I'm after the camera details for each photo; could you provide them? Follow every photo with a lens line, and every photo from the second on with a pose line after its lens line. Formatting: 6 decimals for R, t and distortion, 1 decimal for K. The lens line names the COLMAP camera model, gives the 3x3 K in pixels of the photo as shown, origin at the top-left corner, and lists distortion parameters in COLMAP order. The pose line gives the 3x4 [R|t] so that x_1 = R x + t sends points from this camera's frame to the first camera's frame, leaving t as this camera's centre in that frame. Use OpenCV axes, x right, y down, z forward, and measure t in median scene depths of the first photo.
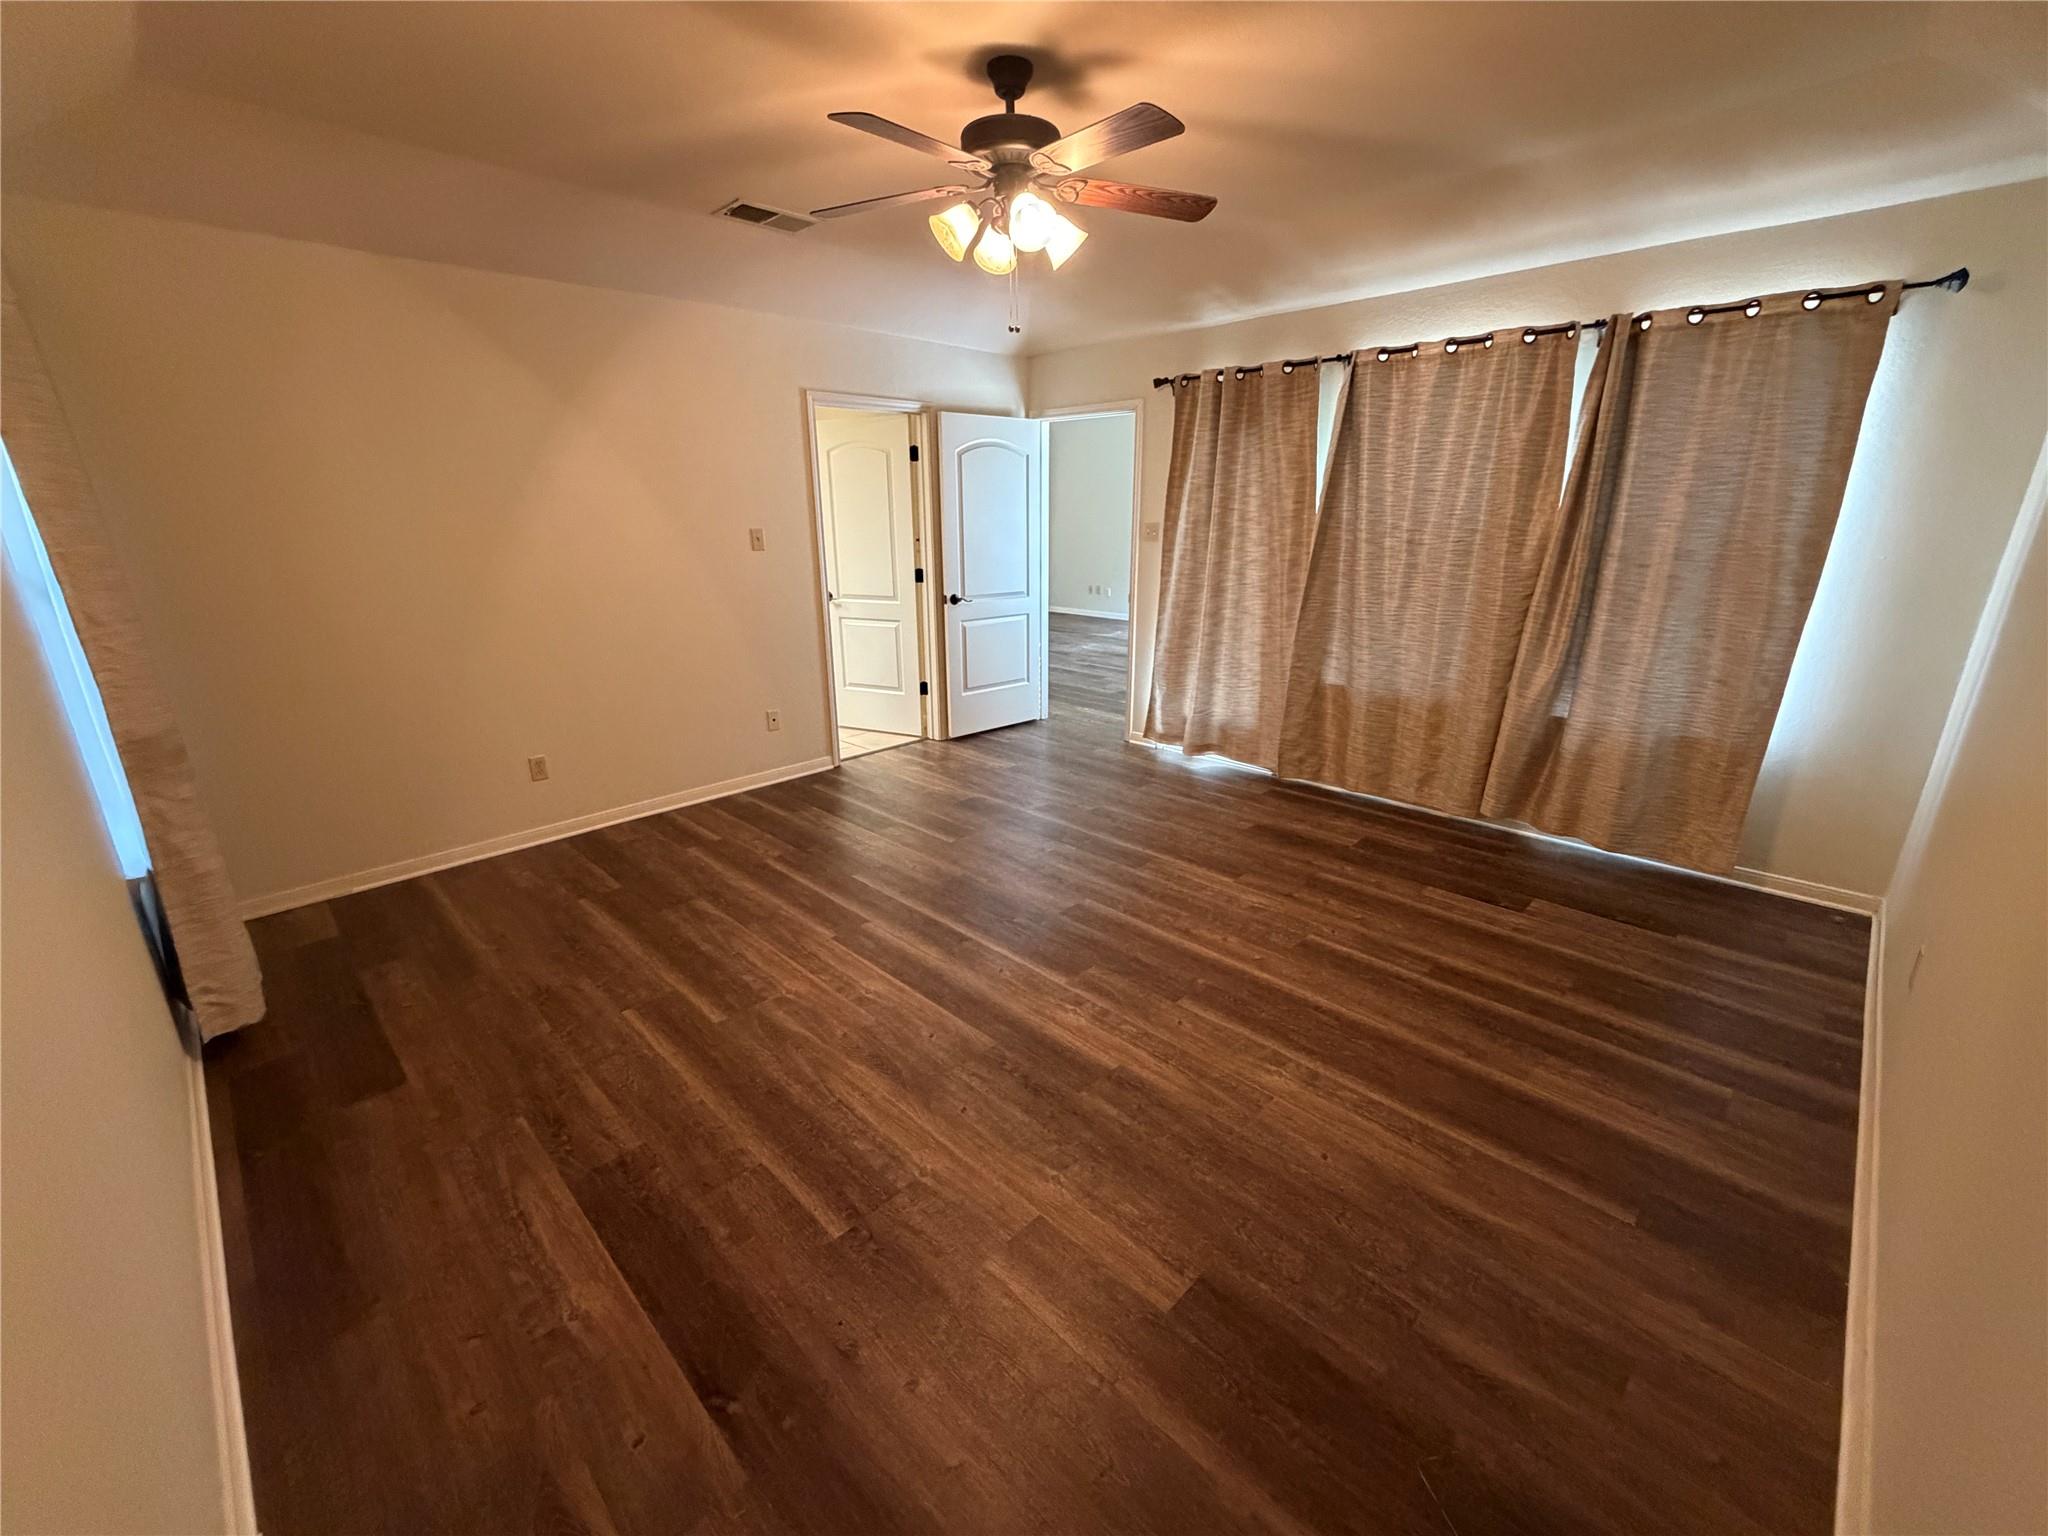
lens RADIAL K [[816.5, 0, 1021.1], [0, 816.5, 765.7], [0, 0, 1]] dist [-0.001419, 0.000004]
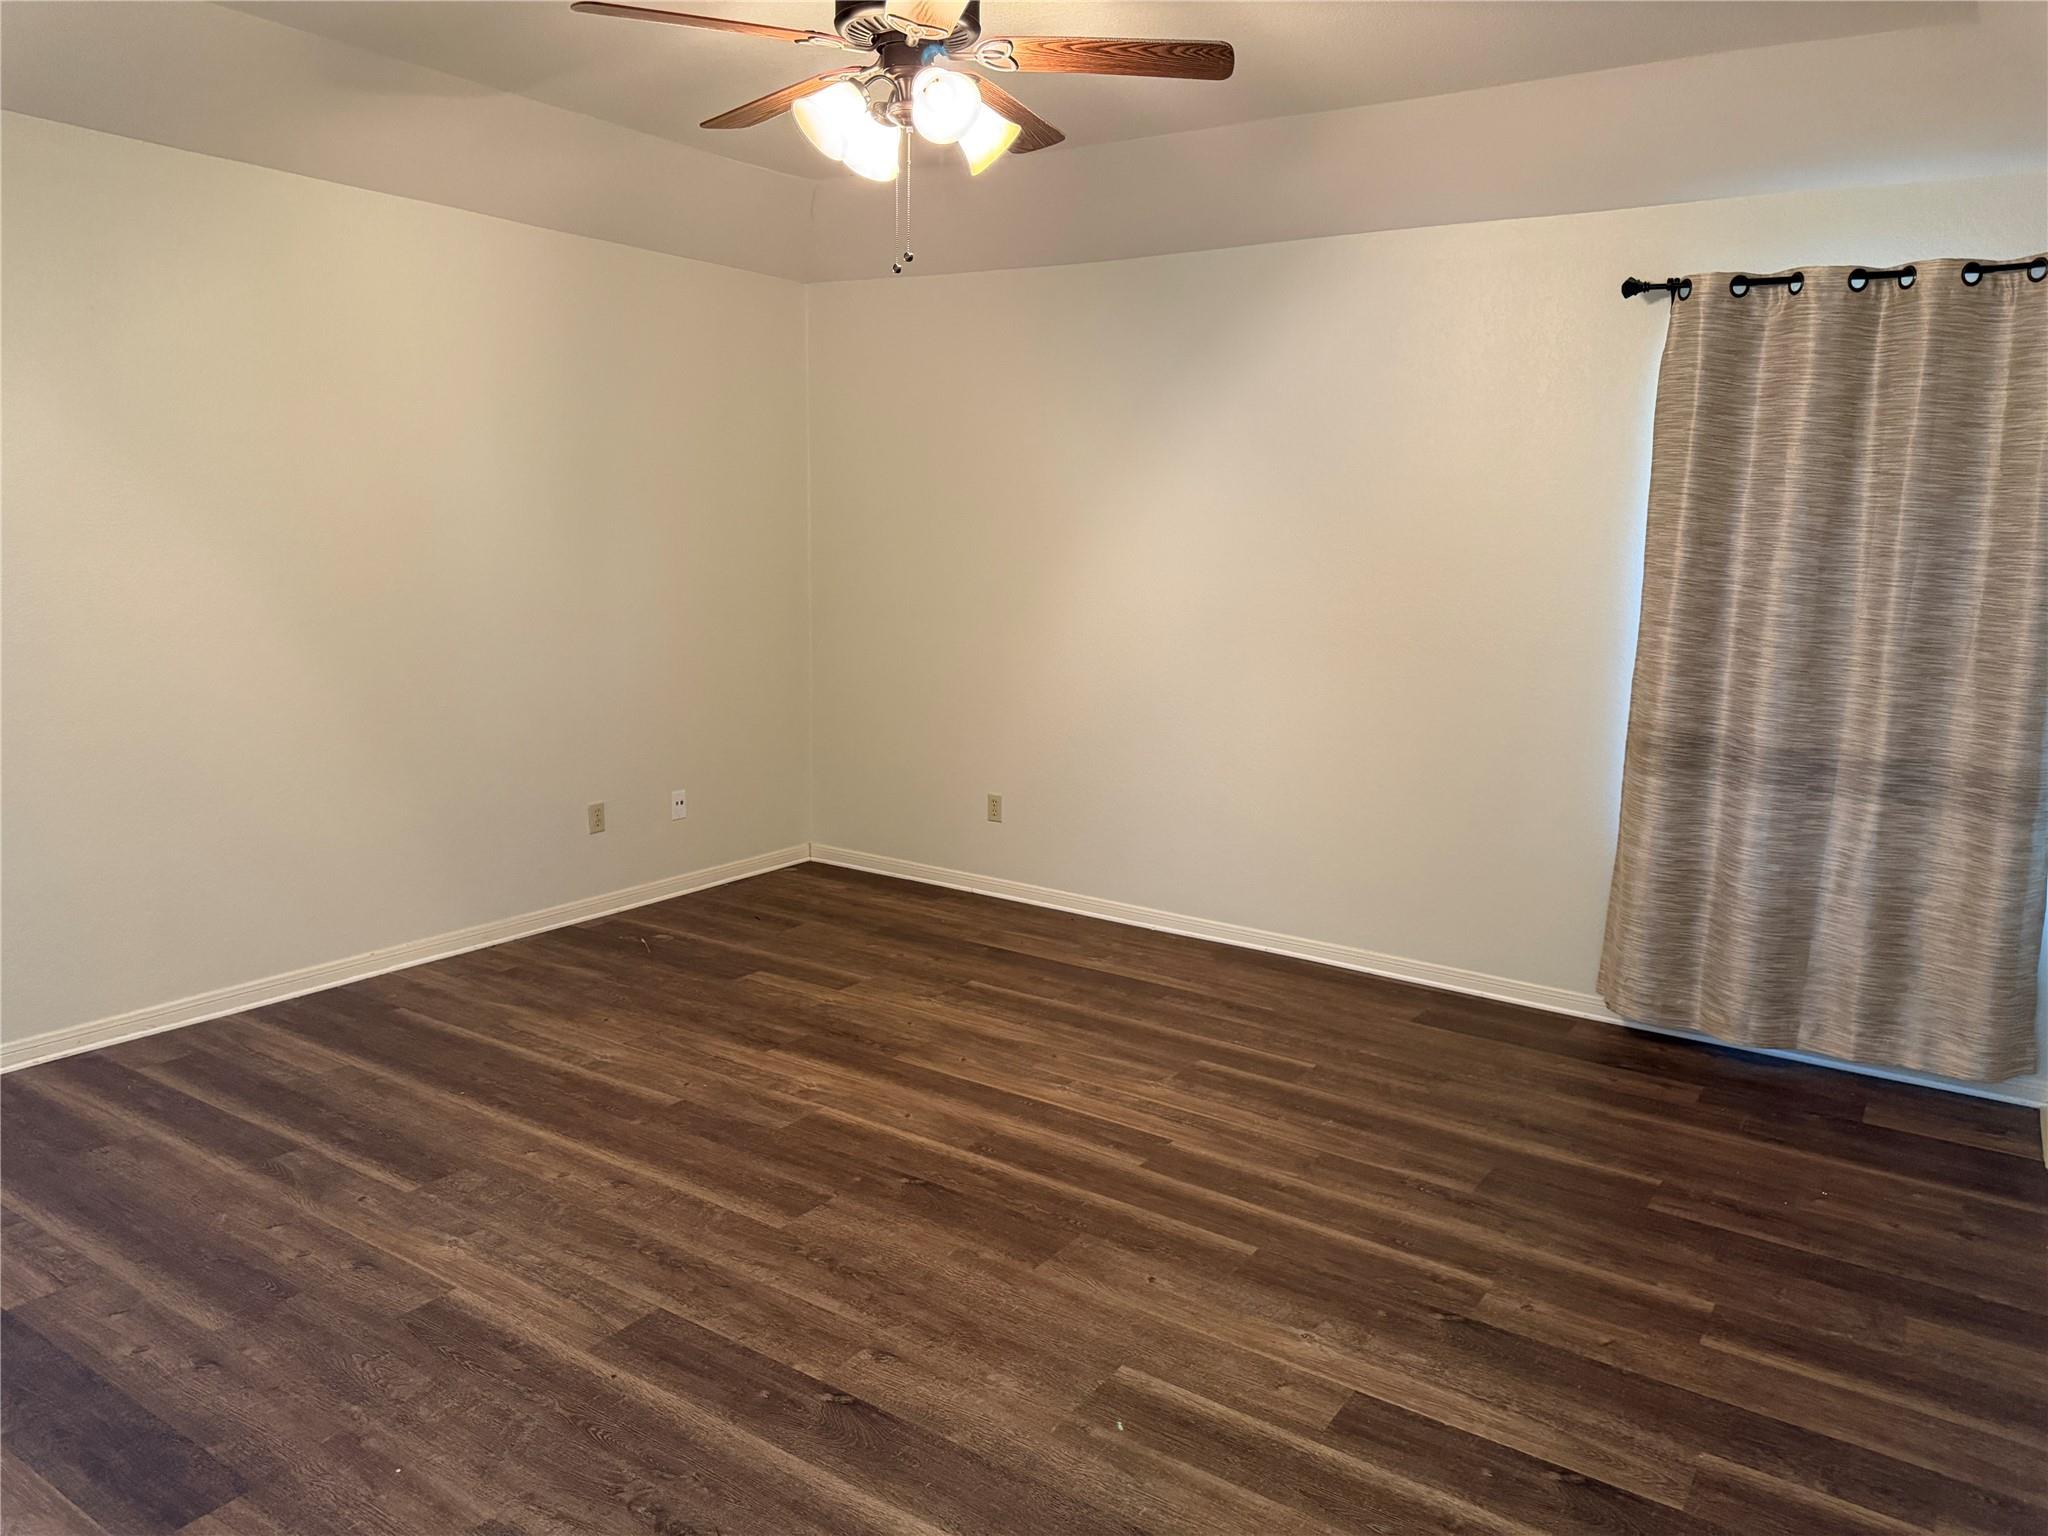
lens RADIAL K [[1449.2, 0, 1024.0], [0, 1449.2, 768.0], [0, 0, 1]] dist [0.075592, -0.110444]
pose [[-0.981774, 0.015172, -0.189447, 0.121657], [-0.074195, 0.887113, 0.455550, -0.661653], [0.174973, 0.461303, -0.869818, 2.085531]]
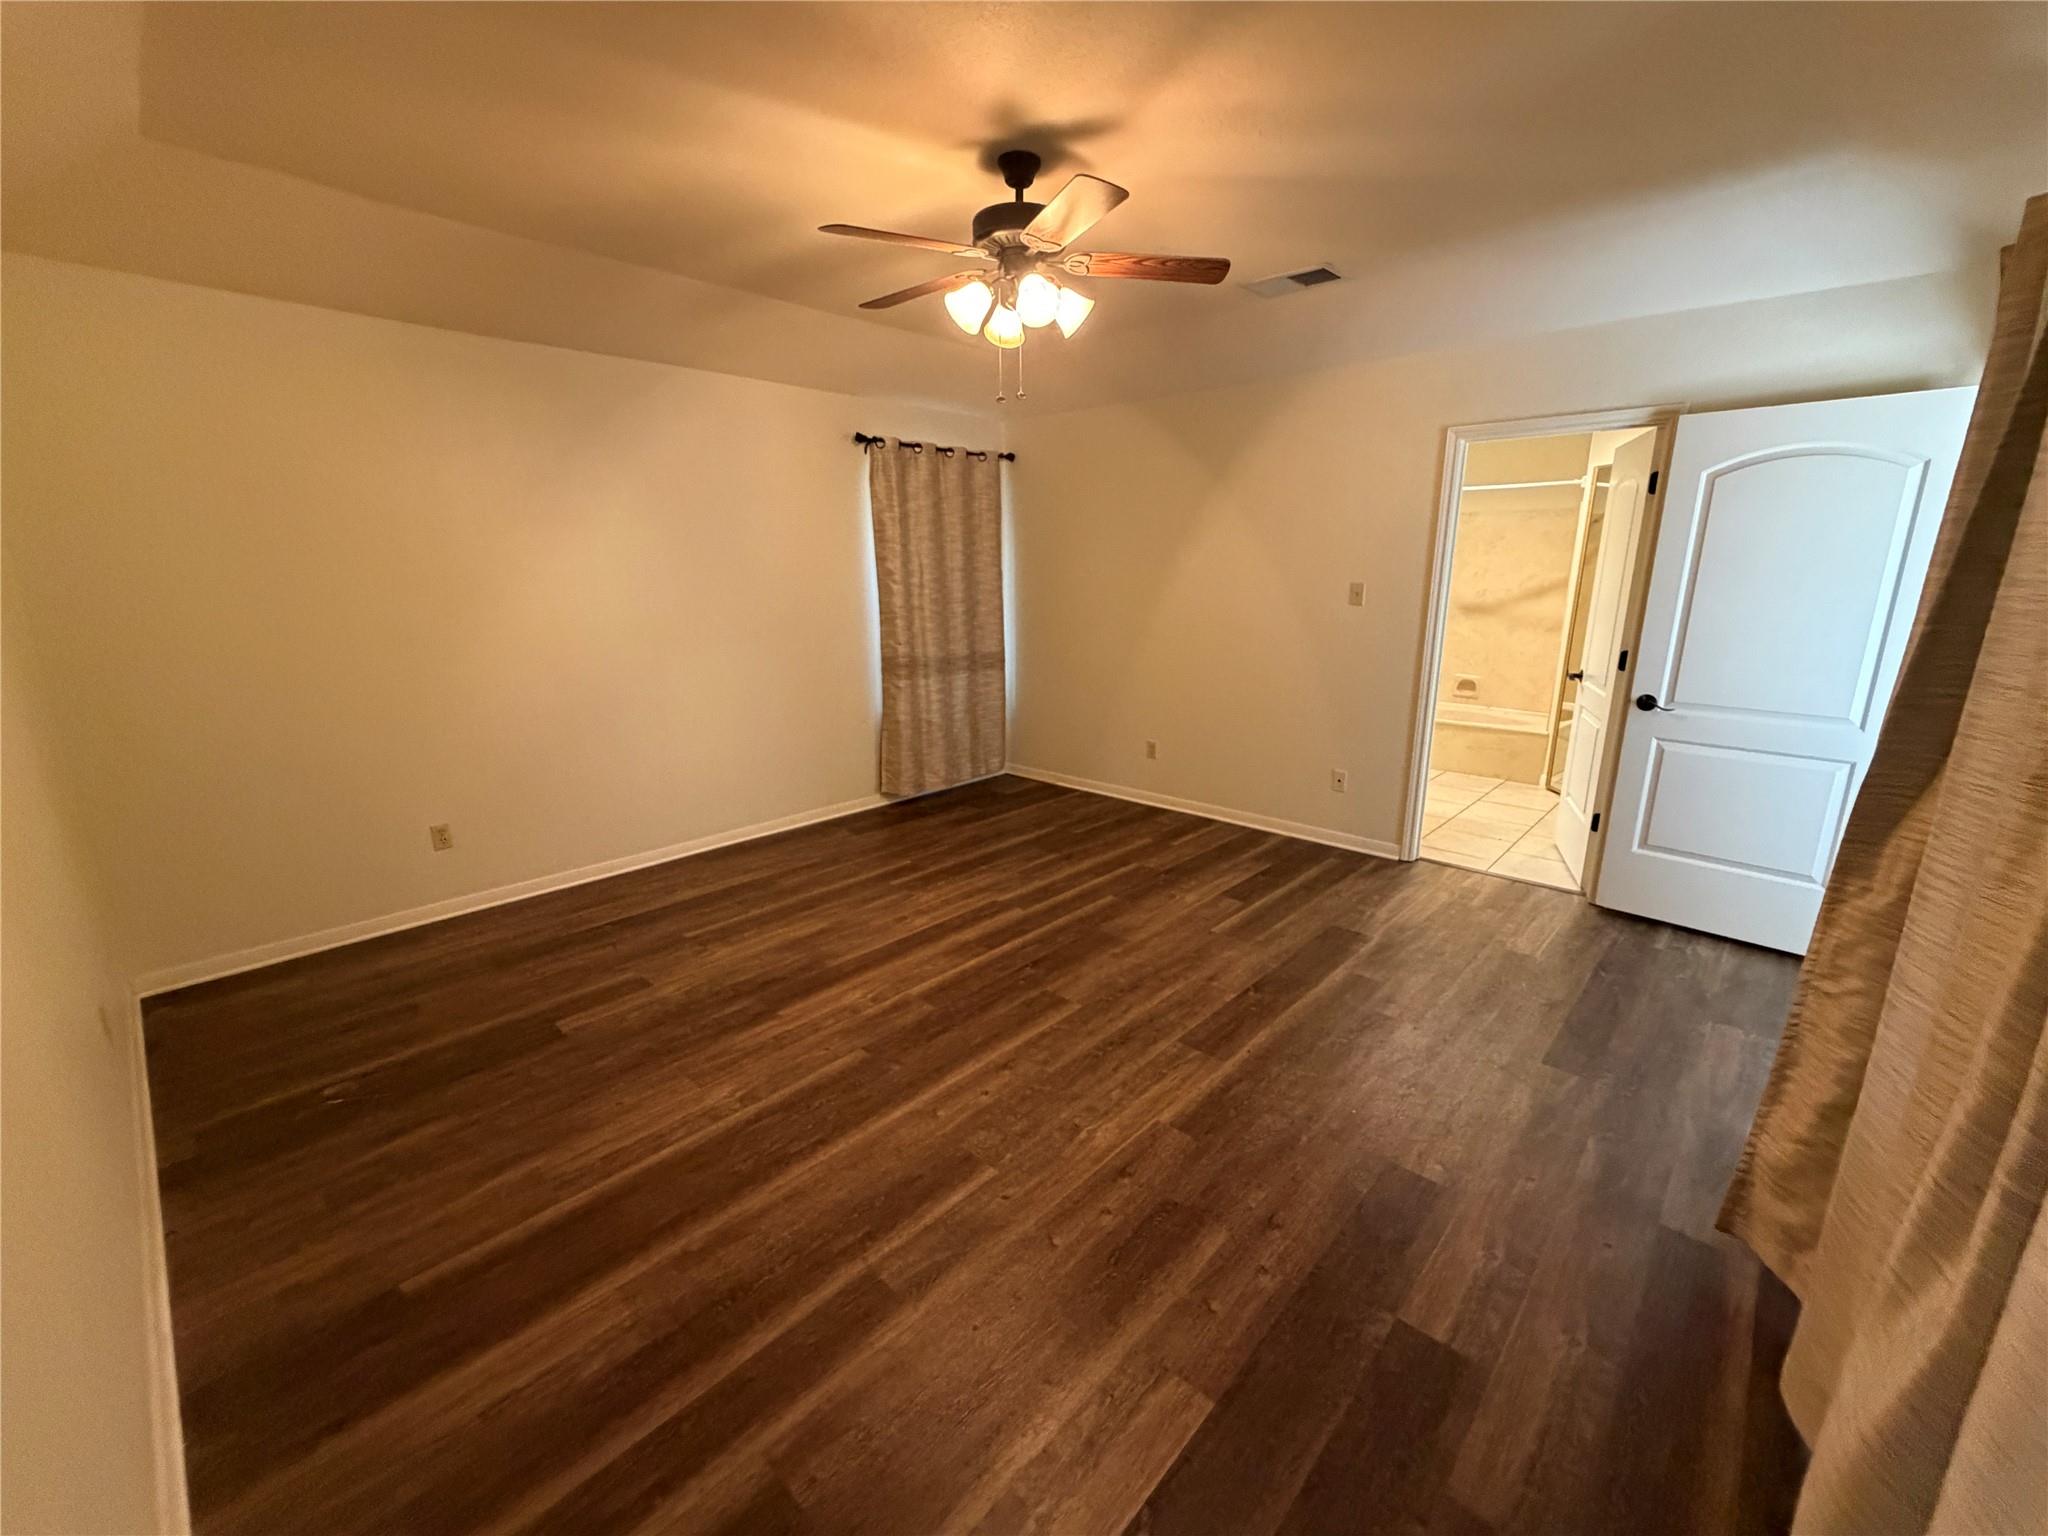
lens RADIAL K [[836.3, 0, 1038.0], [0, 836.3, 766.3], [0, 0, 1]] dist [-0.007558, 0.000209]
pose [[0.048116, 0.239439, -0.969719, 1.061604], [-0.301044, 0.929175, 0.214490, -0.300511], [0.952396, 0.281607, 0.116790, 0.952192]]
